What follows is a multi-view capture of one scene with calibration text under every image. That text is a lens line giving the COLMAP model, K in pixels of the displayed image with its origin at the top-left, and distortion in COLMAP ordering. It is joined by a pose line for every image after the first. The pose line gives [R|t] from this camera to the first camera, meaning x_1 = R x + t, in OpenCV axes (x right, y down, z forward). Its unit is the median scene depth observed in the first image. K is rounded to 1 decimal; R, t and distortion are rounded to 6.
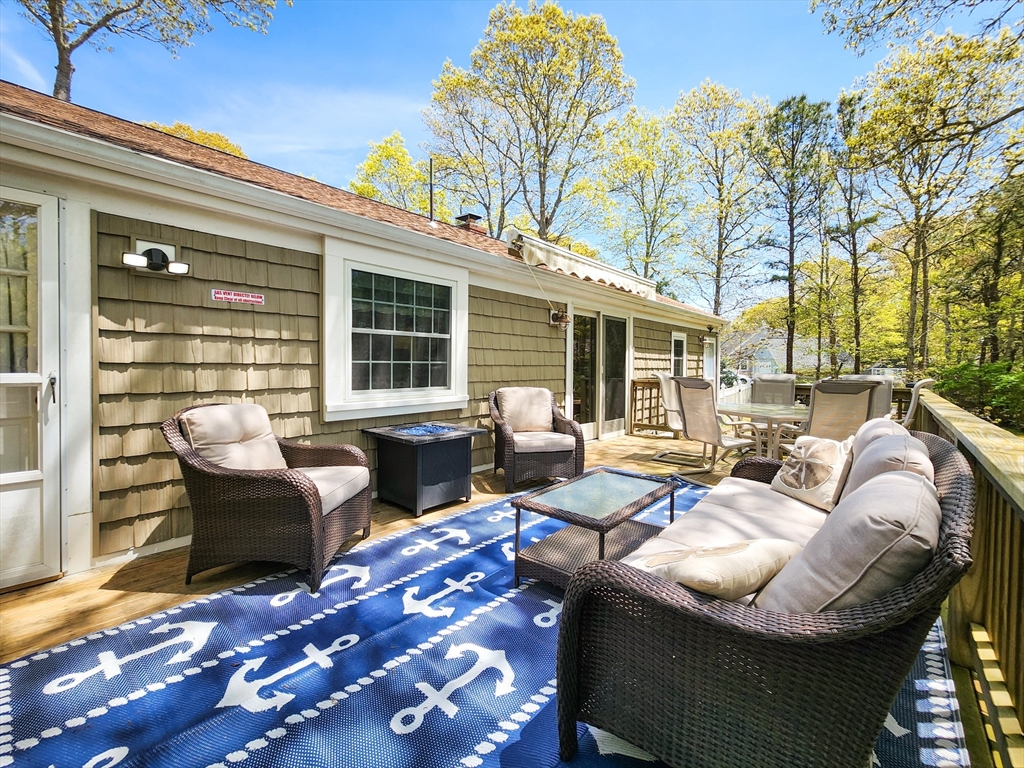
lens RADIAL K [[430.0, 0, 514.6], [0, 430.0, 385.1], [0, 0, 1]] dist [-0.002194, -0.000904]
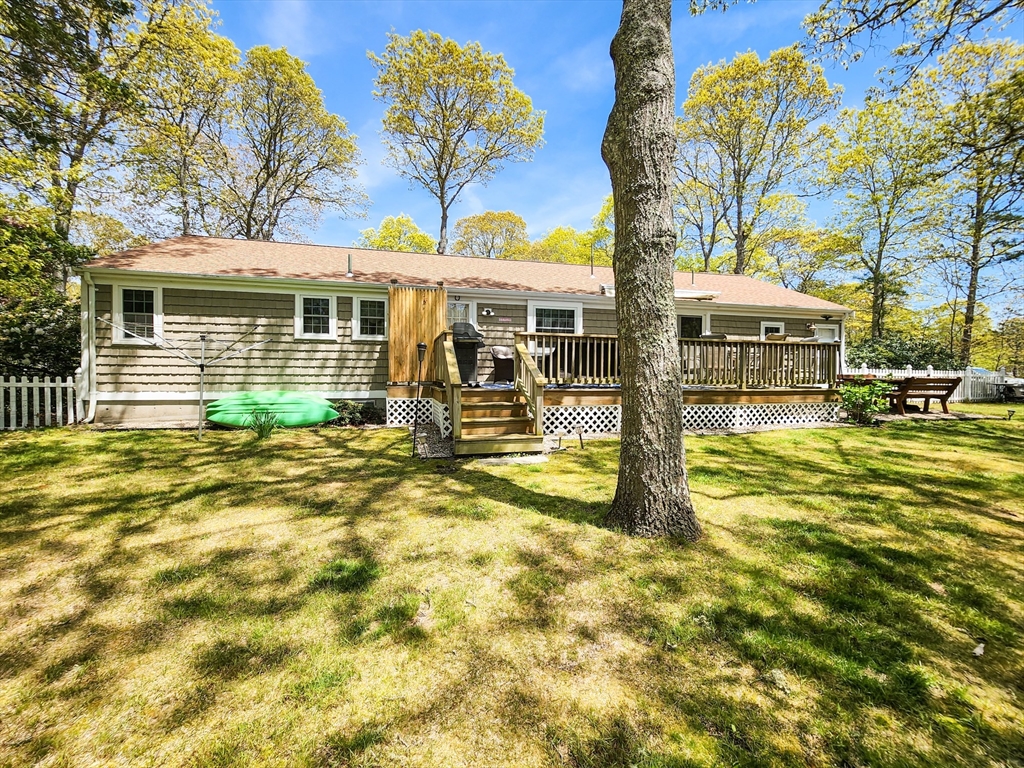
lens RADIAL K [[430.0, 0, 511.7], [0, 430.0, 384.2], [0, 0, 1]] dist [-0.002194, -0.000904]
pose [[0.832948, 0.006196, -0.553317, 2.250158], [-0.025474, 0.999307, -0.027158, 0.691175], [0.552765, 0.036716, 0.832528, -3.132416]]
